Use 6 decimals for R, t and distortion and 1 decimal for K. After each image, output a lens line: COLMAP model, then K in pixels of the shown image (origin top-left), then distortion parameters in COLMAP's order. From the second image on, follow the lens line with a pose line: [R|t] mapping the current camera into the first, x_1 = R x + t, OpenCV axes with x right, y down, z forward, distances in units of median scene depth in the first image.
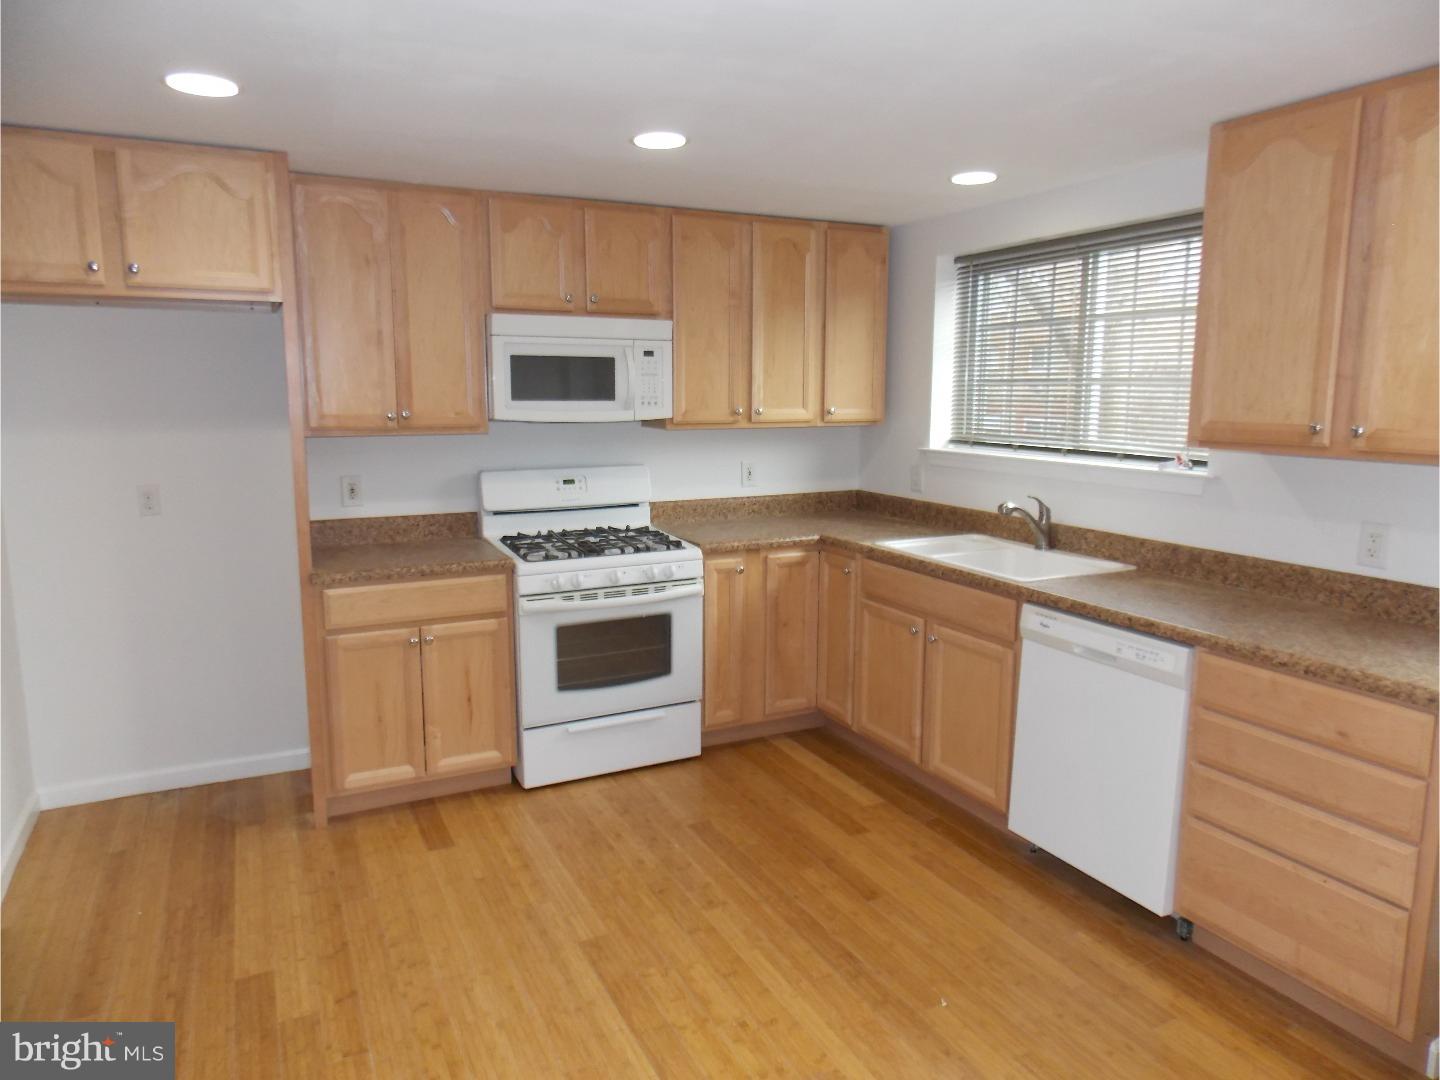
lens RADIAL K [[945.5, 0, 717.6], [0, 945.5, 535.7], [0, 0, 1]] dist [0.001541, -0.001979]
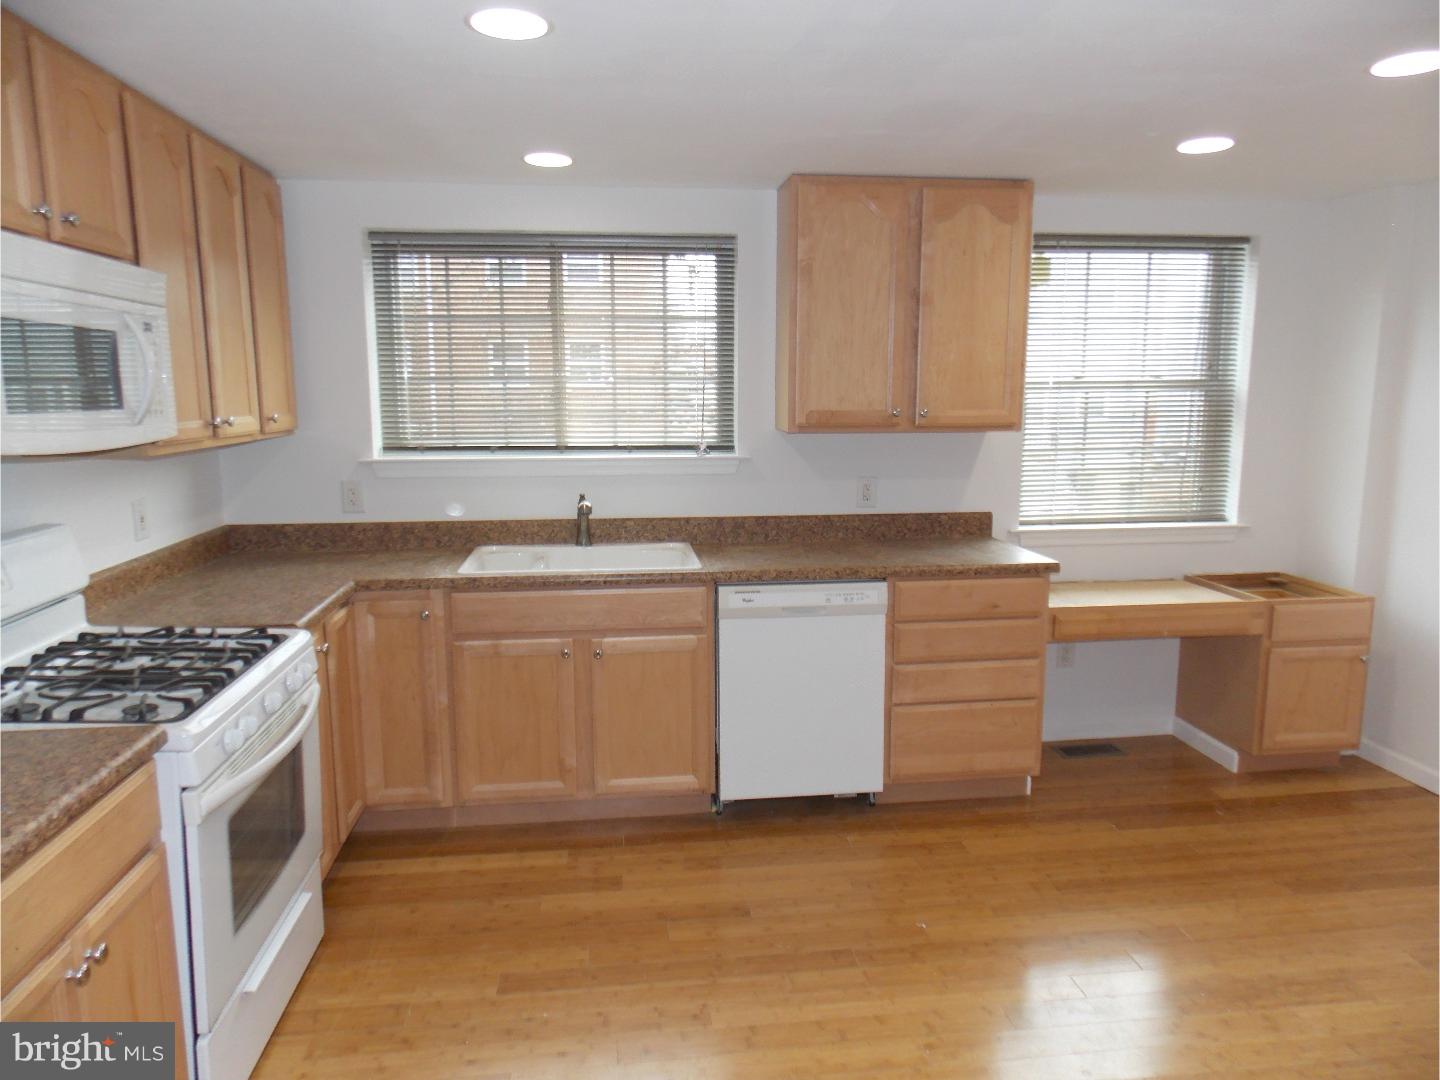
lens RADIAL K [[945.5, 0, 717.6], [0, 945.5, 535.7], [0, 0, 1]] dist [0.001541, -0.001979]
pose [[0.338592, -0.148751, 0.929101, -0.639532], [0.149176, 0.983423, 0.103084, -0.092427], [-0.929033, 0.103696, 0.355169, 0.598447]]
